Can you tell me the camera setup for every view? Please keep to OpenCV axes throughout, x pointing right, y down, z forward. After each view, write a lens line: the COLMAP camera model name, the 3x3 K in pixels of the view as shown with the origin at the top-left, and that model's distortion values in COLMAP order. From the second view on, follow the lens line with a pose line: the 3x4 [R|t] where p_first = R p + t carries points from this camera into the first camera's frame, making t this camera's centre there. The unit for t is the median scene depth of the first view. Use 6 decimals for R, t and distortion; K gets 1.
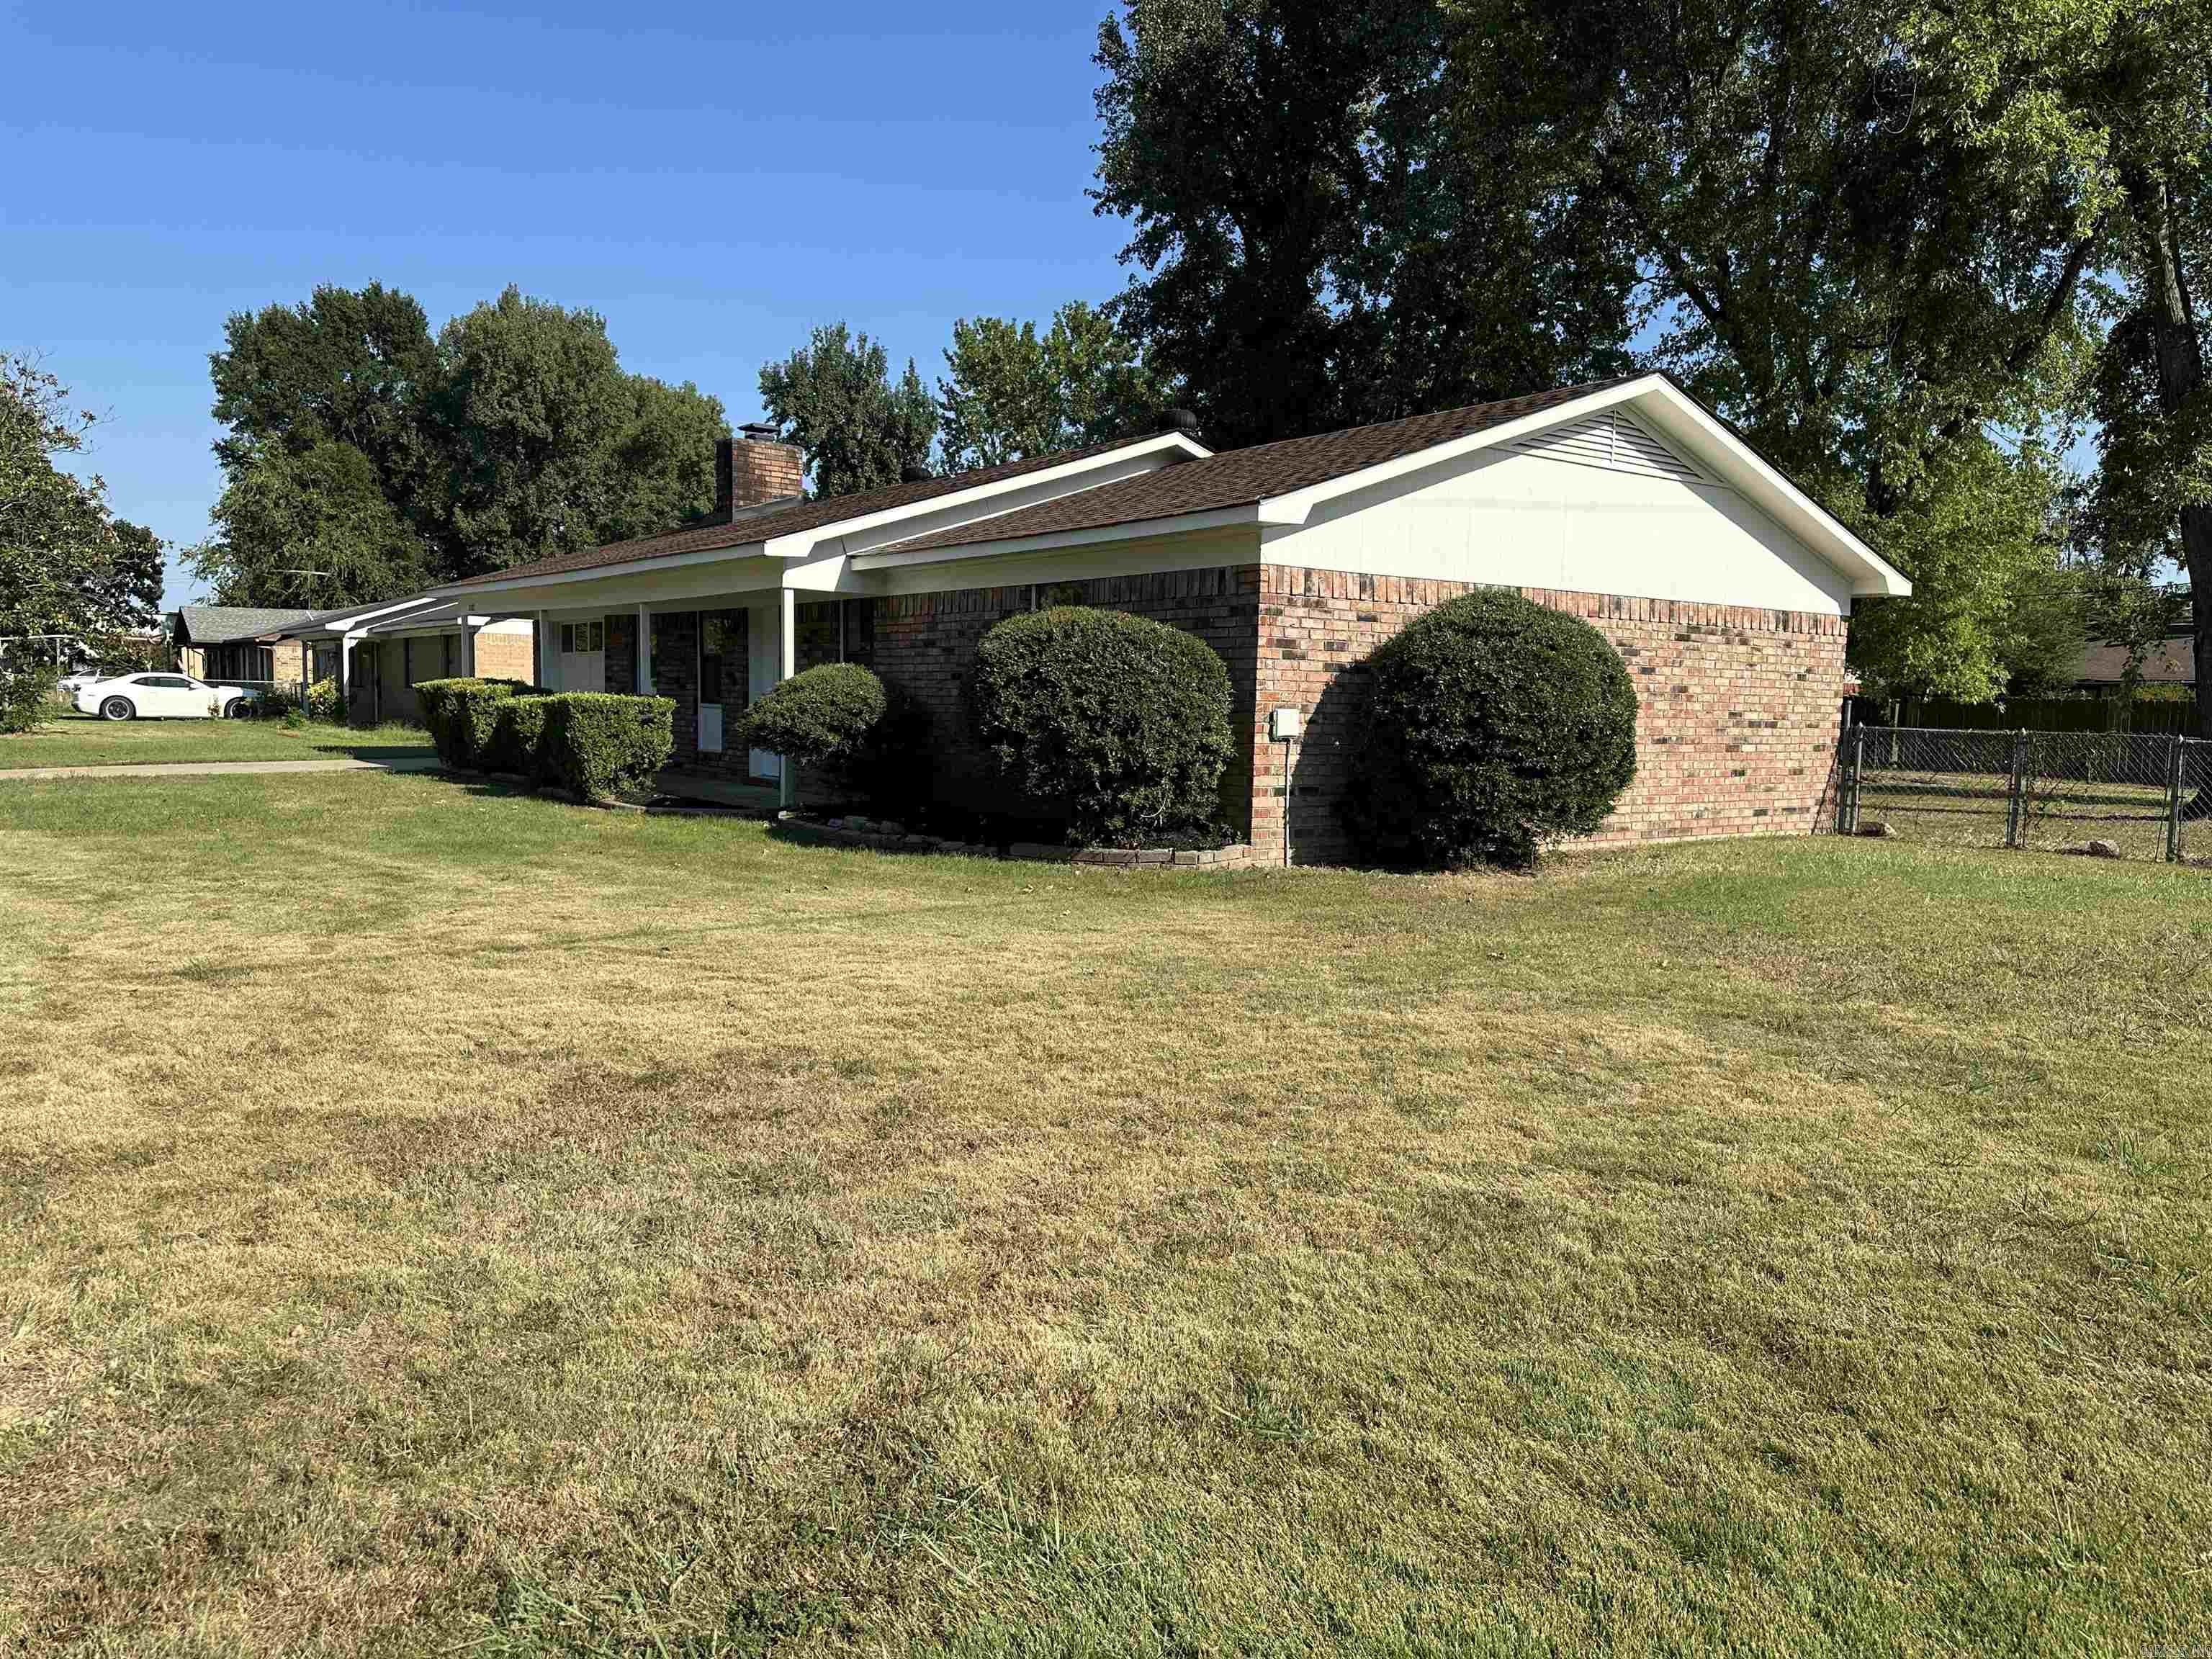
lens RADIAL K [[1573.8, 0, 1103.6], [0, 1573.8, 831.7], [0, 0, 1]] dist [0.033283, -0.021765]
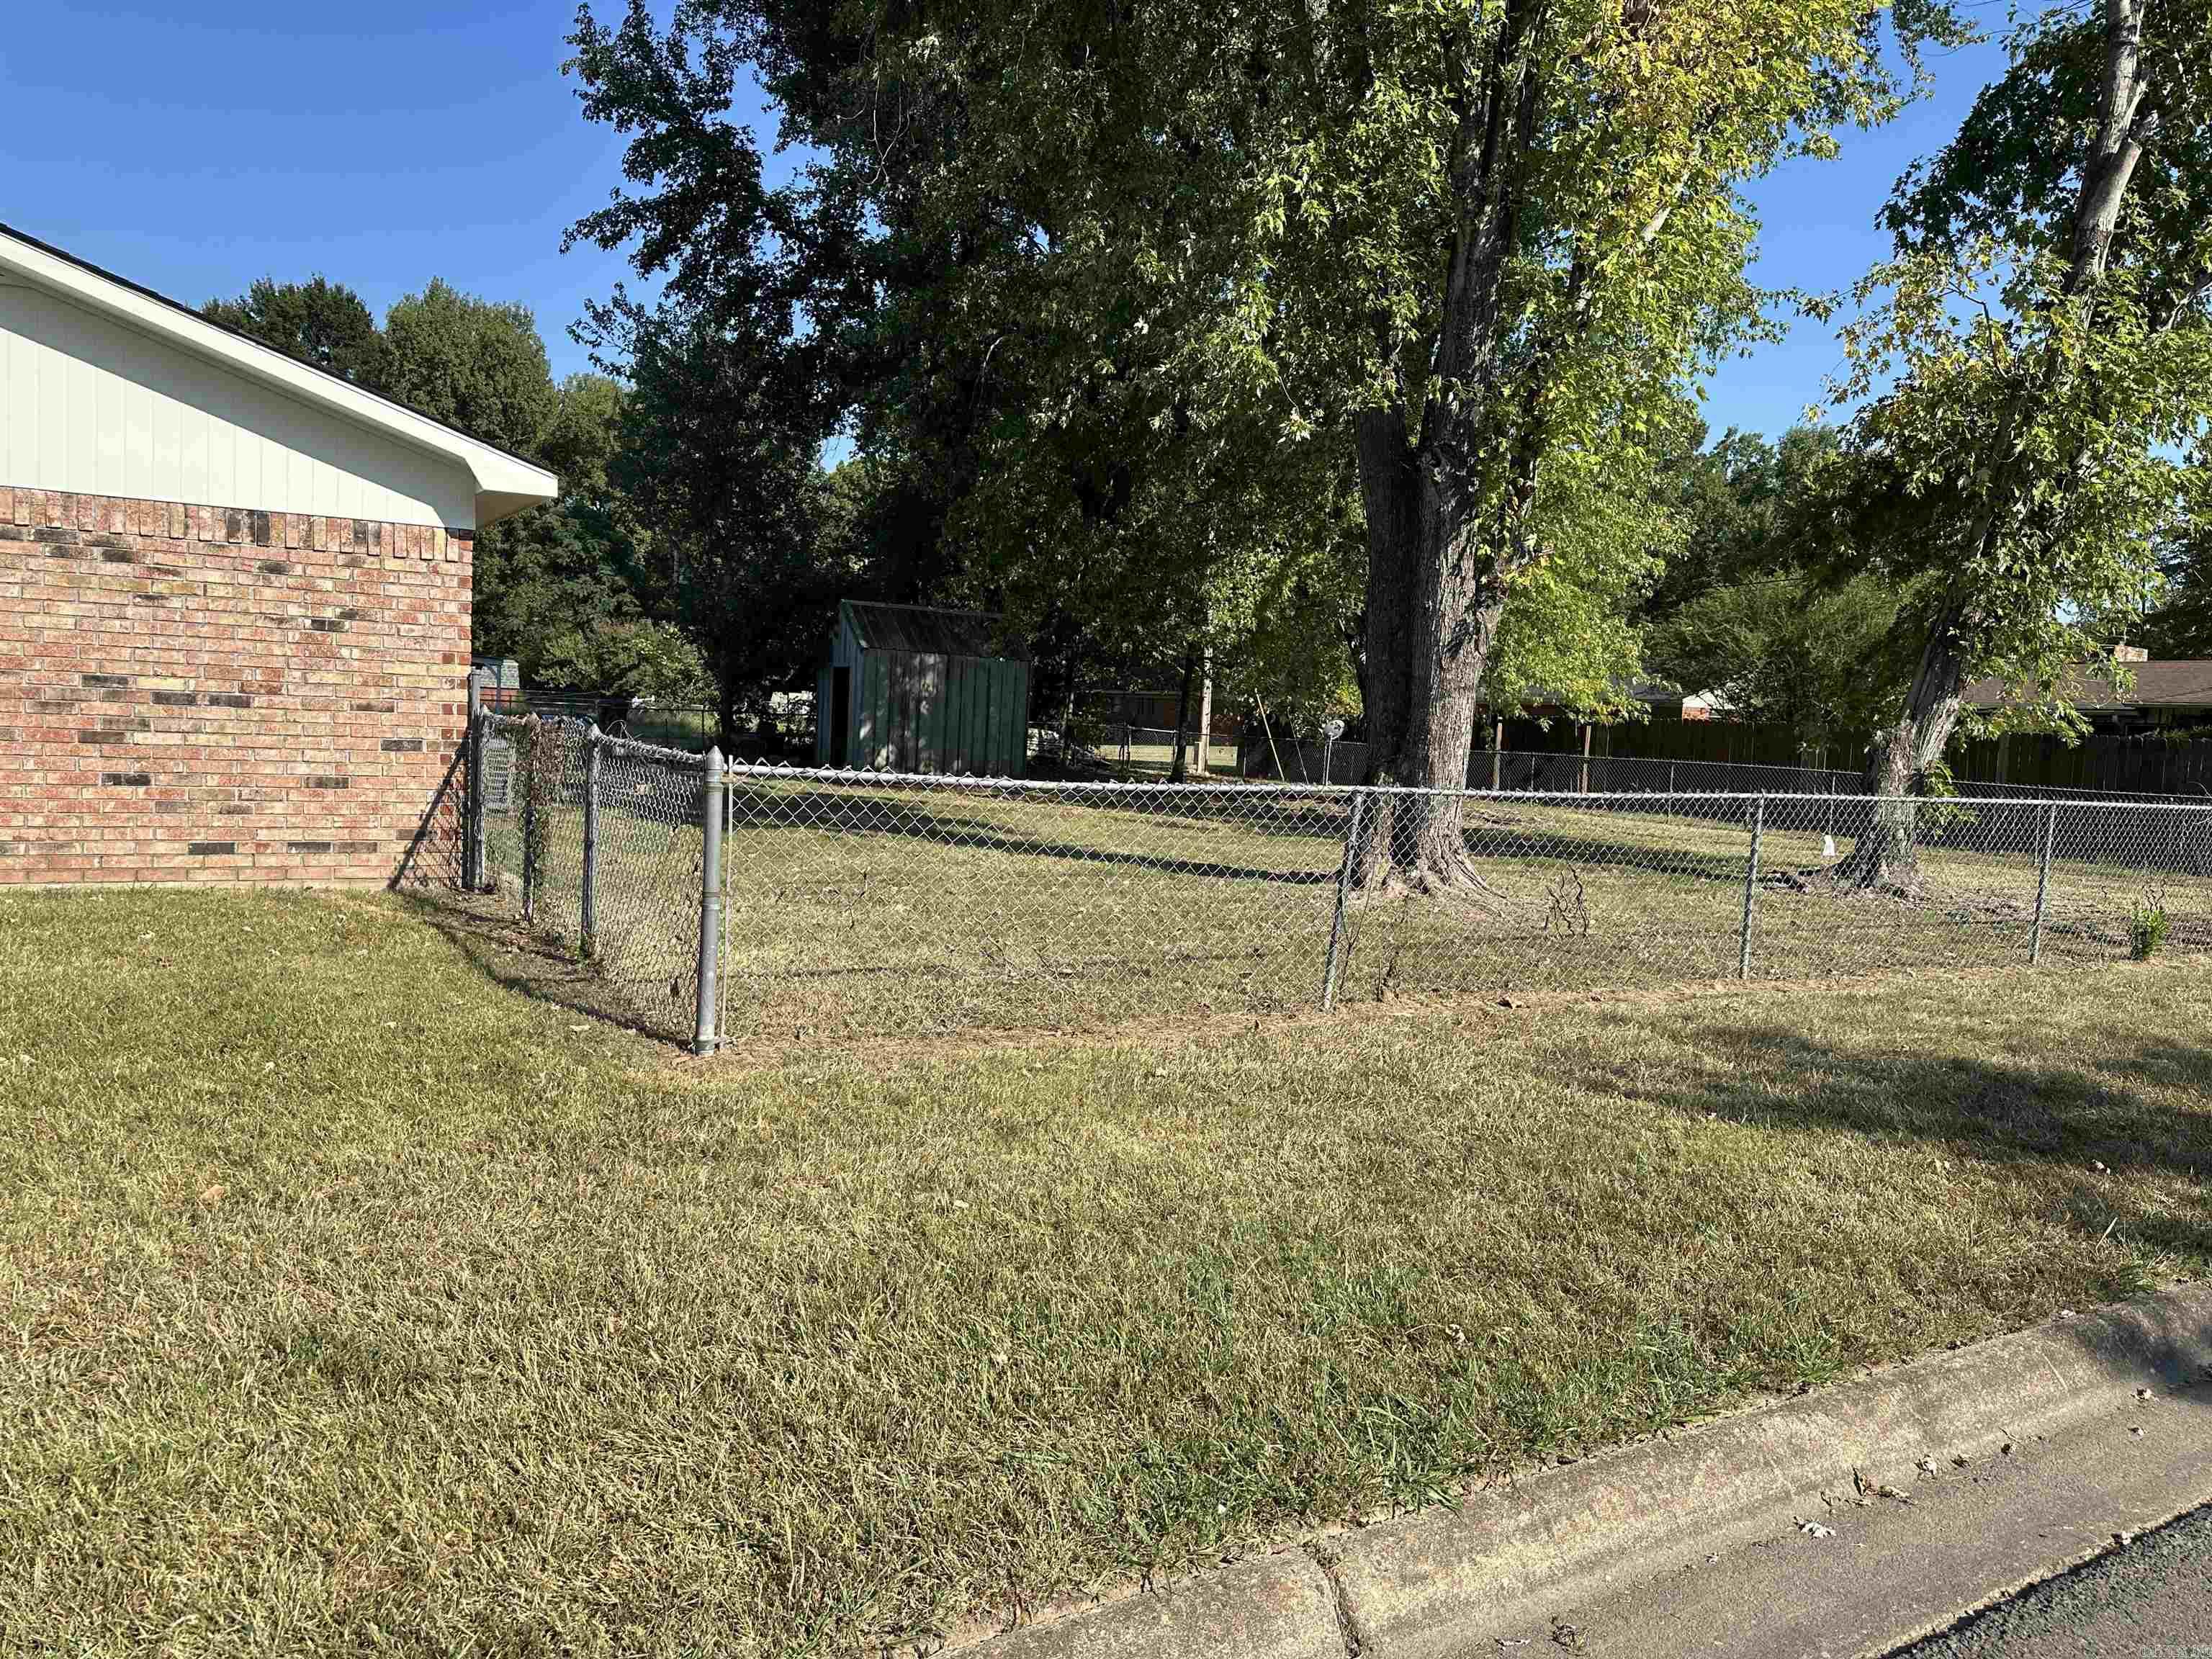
lens RADIAL K [[1573.8, 0, 1110.8], [0, 1573.8, 824.2], [0, 0, 1]] dist [0.033283, -0.021765]
pose [[0.995790, 0.029535, -0.086774, 0.801334], [-0.031356, 0.999314, -0.019702, -0.020064], [0.086133, 0.022340, 0.996033, 0.435032]]
